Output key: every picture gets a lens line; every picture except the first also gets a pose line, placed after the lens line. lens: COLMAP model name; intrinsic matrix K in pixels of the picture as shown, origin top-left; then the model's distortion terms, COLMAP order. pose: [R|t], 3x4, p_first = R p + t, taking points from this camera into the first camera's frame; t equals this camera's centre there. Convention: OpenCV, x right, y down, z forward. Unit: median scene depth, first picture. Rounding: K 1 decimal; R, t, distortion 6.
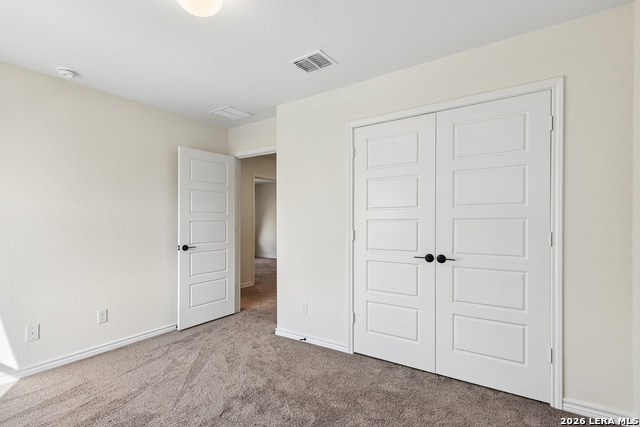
lens RADIAL K [[322.0, 0, 320.6], [0, 322.0, 219.4], [0, 0, 1]] dist [0.003128, 0.000162]
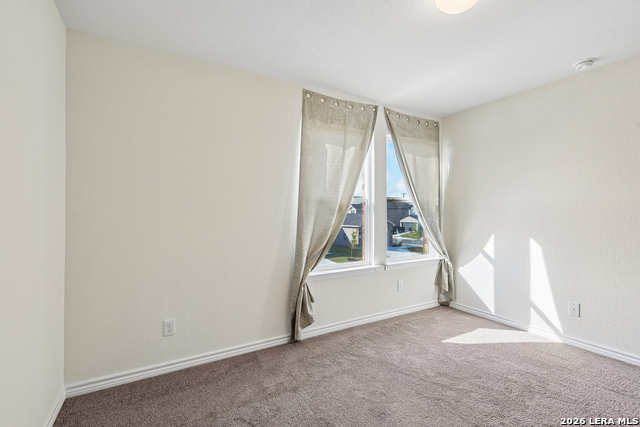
lens RADIAL K [[295.4, 0, 321.3], [0, 295.4, 208.7], [0, 0, 1]] dist [0.003359, -0.000925]
pose [[-0.430132, -0.001250, -0.902765, 0.428710], [0.007227, 0.999962, -0.004828, 0.000138], [0.902737, -0.008601, -0.430107, 0.665867]]
